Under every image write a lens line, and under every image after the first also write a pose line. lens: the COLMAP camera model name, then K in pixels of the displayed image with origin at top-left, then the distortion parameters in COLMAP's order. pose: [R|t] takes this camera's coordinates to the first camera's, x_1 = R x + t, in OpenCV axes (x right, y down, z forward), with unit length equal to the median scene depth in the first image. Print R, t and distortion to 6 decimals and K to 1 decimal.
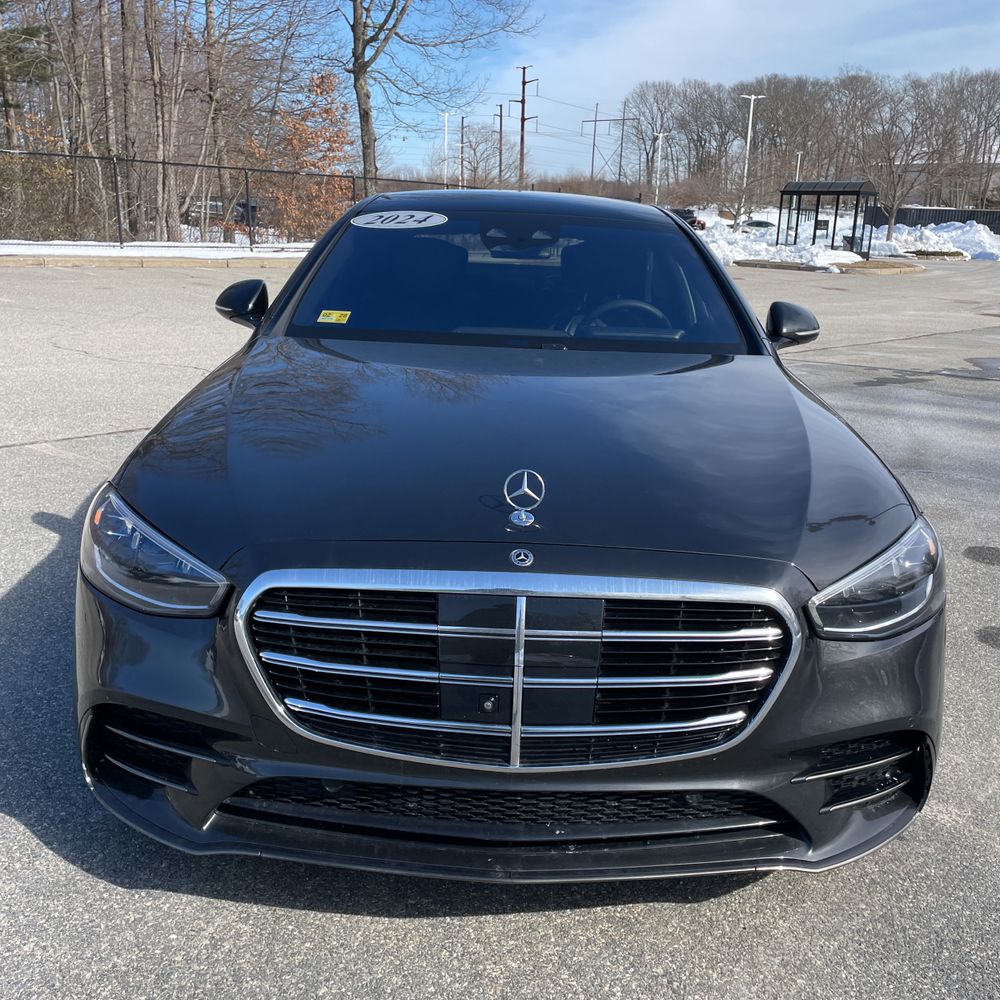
lens RADIAL K [[995.5, 0, 509.8], [0, 995.5, 499.7], [0, 0, 1]] dist [0.090153, -0.133886]
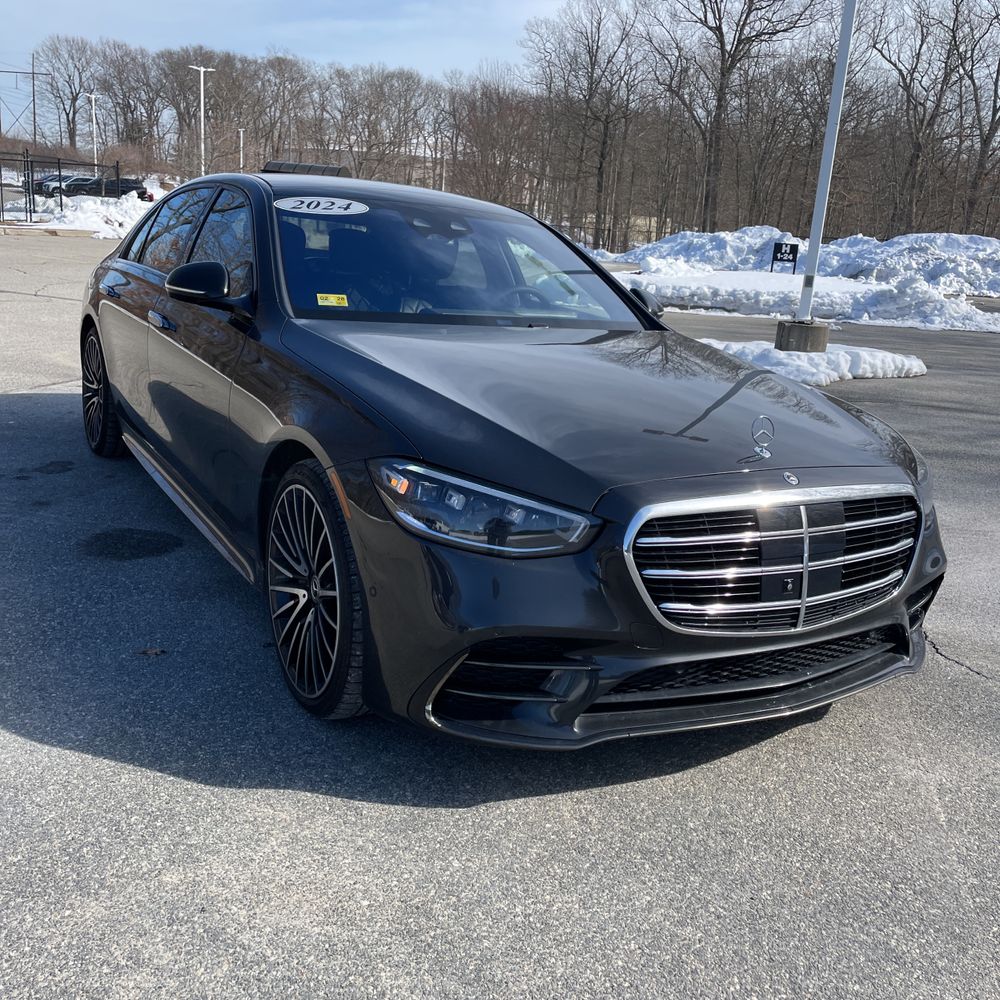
lens RADIAL K [[995.5, 0, 509.8], [0, 995.5, 499.7], [0, 0, 1]] dist [0.090153, -0.133886]
pose [[0.863650, -0.097943, 0.494486, -0.950646], [0.087106, 0.995183, 0.044980, -0.008497], [-0.496510, 0.004226, 0.868021, -0.008997]]
